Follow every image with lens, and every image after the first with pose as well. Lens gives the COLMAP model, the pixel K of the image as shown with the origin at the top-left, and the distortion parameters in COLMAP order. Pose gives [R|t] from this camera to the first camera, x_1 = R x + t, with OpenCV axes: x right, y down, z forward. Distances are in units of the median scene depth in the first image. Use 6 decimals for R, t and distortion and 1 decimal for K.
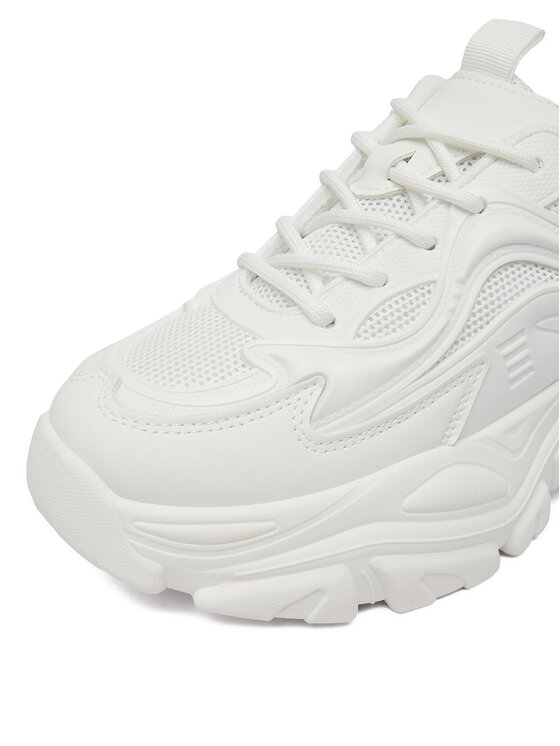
lens RADIAL K [[949.9, 0, 280.0], [0, 949.9, 373.0], [0, 0, 1]] dist [-0.025181, -0.031945]
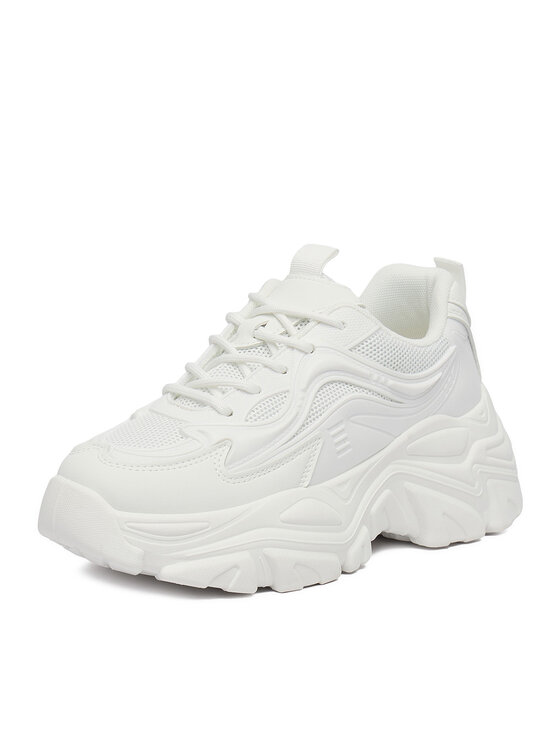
lens RADIAL K [[1780.8, 0, 280.0], [0, 1780.8, 373.0], [0, 0, 1]] dist [-0.005078, -0.056371]
pose [[0.978850, -0.015770, 0.203969, -0.489884], [0.072972, 0.958355, -0.276098, 0.736636], [-0.191121, 0.285143, 0.939237, -1.952701]]
